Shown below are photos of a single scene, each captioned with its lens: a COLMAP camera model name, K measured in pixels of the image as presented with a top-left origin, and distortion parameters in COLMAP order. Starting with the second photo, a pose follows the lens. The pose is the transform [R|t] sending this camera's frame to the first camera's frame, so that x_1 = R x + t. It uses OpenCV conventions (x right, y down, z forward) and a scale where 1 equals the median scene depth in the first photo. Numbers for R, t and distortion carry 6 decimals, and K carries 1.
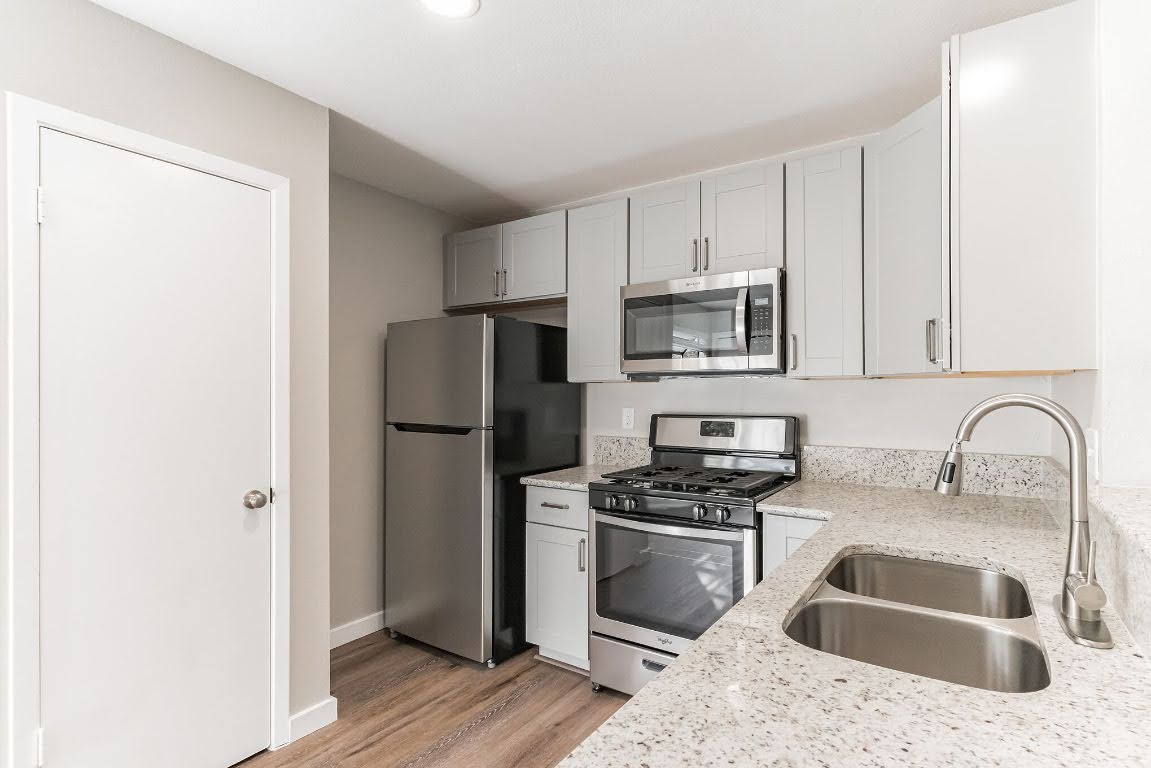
lens RADIAL K [[569.5, 0, 614.5], [0, 569.5, 387.7], [0, 0, 1]] dist [0.000102, 0.000378]
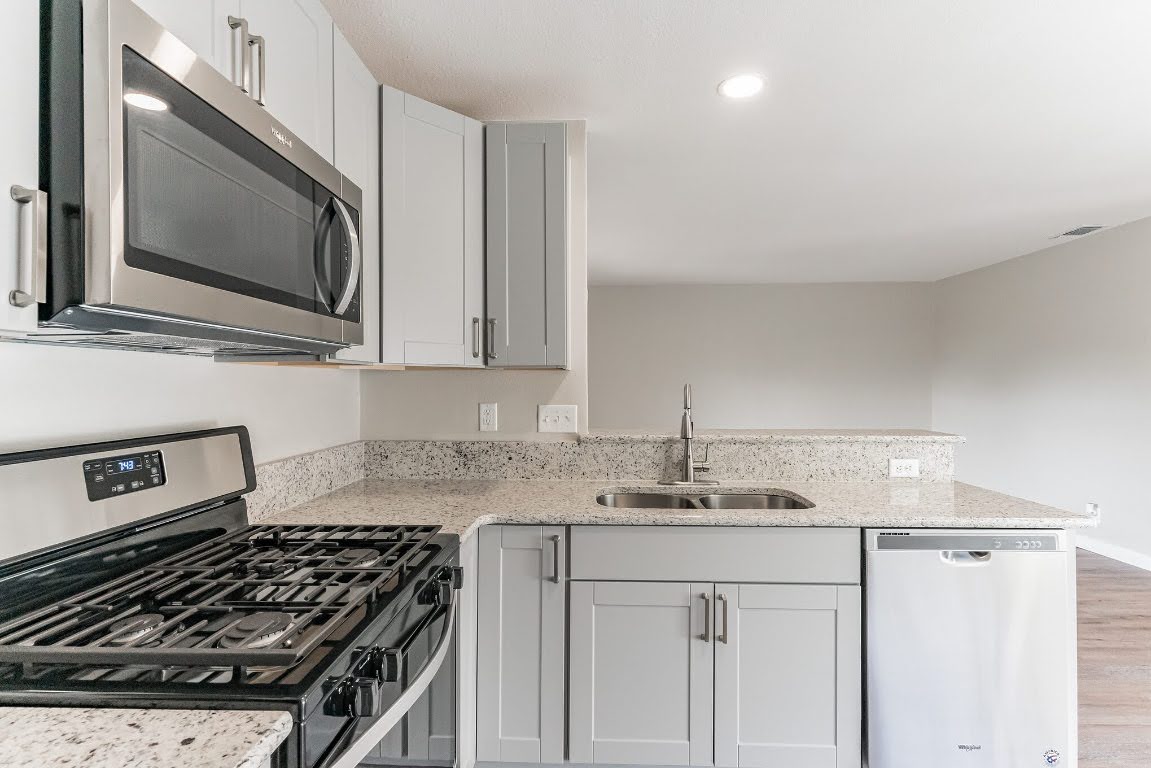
lens RADIAL K [[547.1, 0, 576.2], [0, 547.1, 388.3], [0, 0, 1]] dist [0.000276, 0.000363]
pose [[-0.486443, -0.004715, 0.873699, -0.338898], [-0.003947, 0.999987, 0.003199, 0.010401], [-0.873703, -0.001892, -0.486456, 0.992473]]
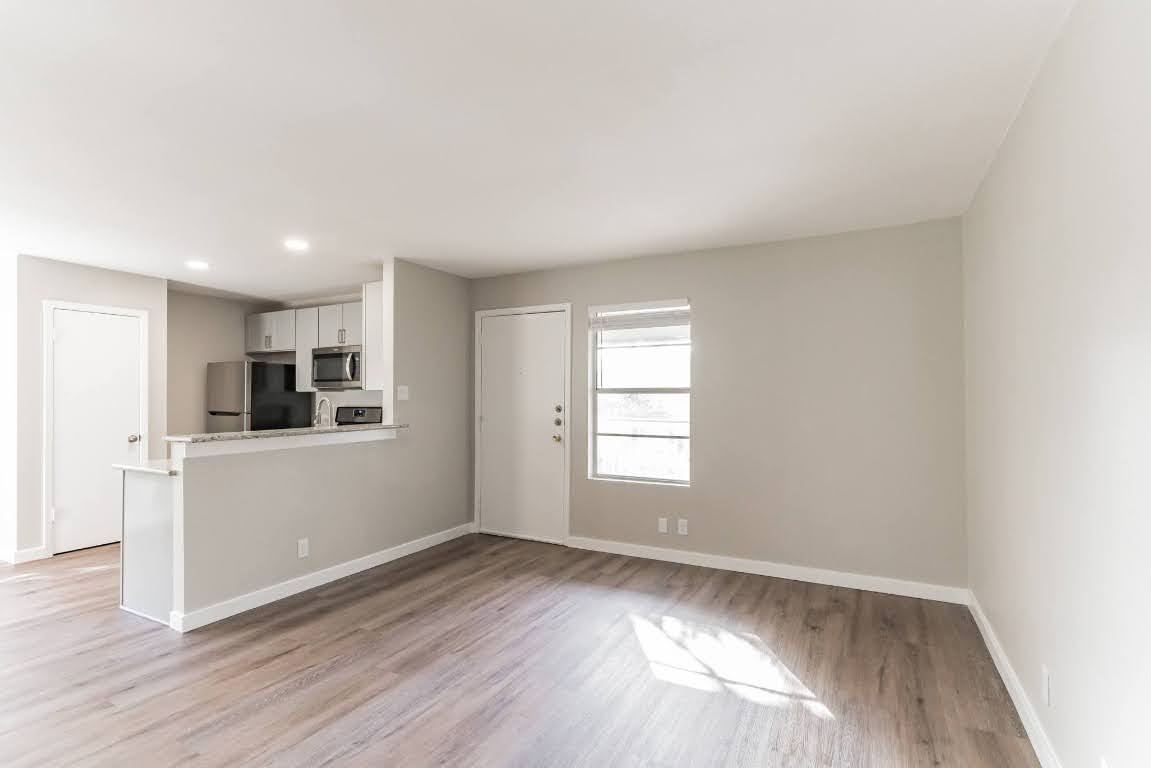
lens RADIAL K [[547.1, 0, 576.2], [0, 547.1, 388.3], [0, 0, 1]] dist [0.000276, 0.000363]
pose [[0.997225, -0.000724, 0.074445, 0.934083], [0.000898, 0.999997, -0.002305, -0.019087], [-0.074443, 0.002365, 0.997222, -1.276654]]
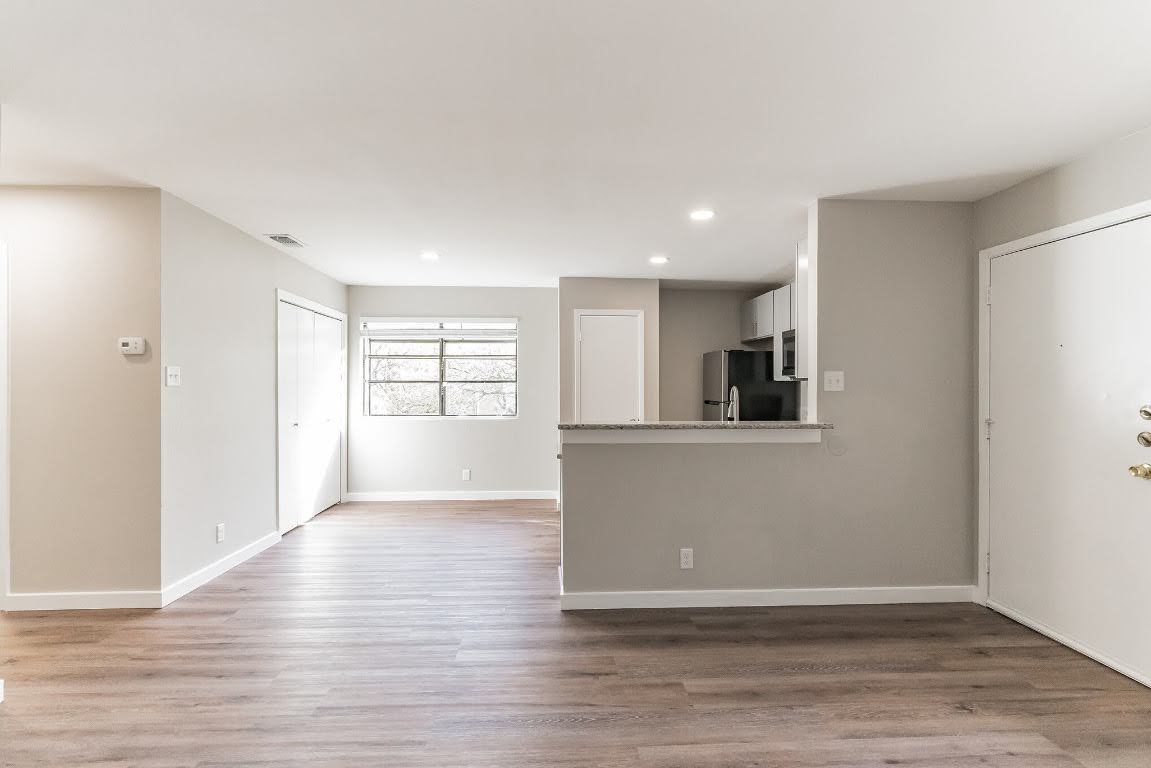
lens RADIAL K [[553.6, 0, 575.5], [0, 553.6, 384.0], [0, 0, 1]] dist [0.001377, 0.000457]
pose [[0.582893, -0.000008, -0.812549, 1.215647], [0.004795, 0.999983, 0.003430, -0.010149], [0.812535, -0.005895, 0.582883, -0.731190]]
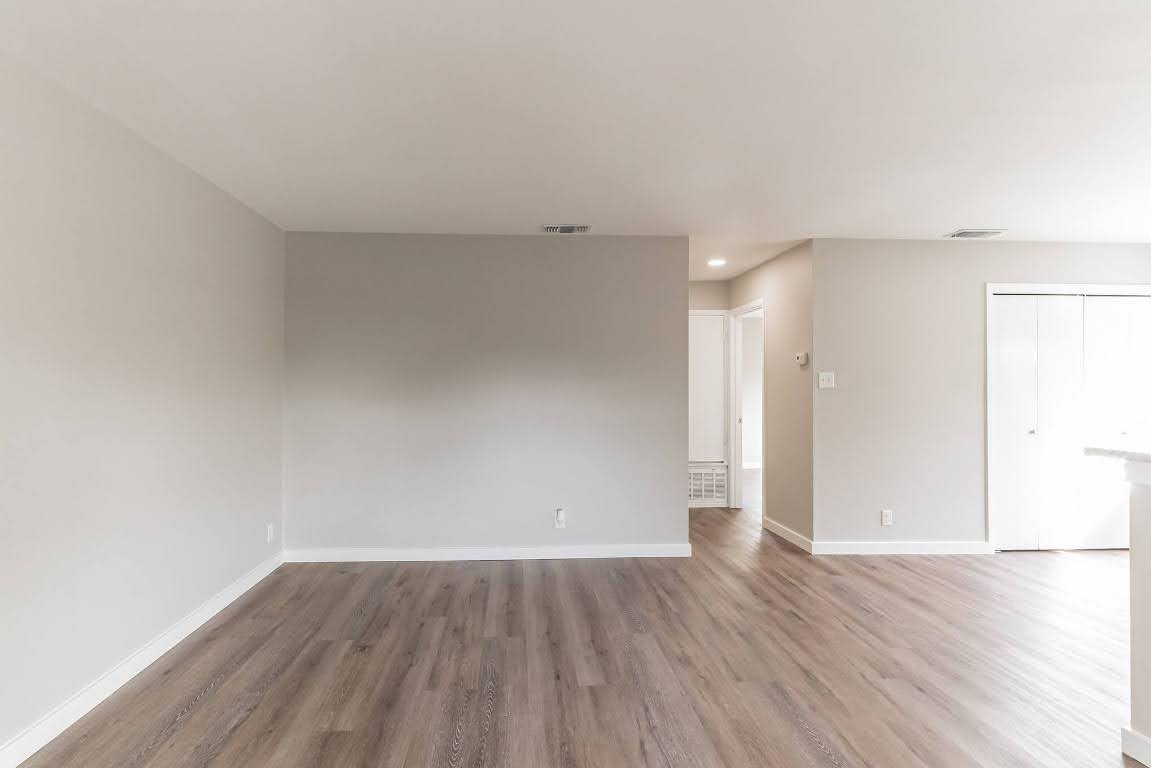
lens RADIAL K [[573.5, 0, 537.8], [0, 573.5, 388.3], [0, 0, 1]] dist [0.001925, 0.000838]
pose [[-0.822523, 0.002963, -0.568725, 1.303004], [0.006987, 0.999964, -0.004896, -0.001140], [0.568690, -0.008001, -0.822513, 0.177751]]
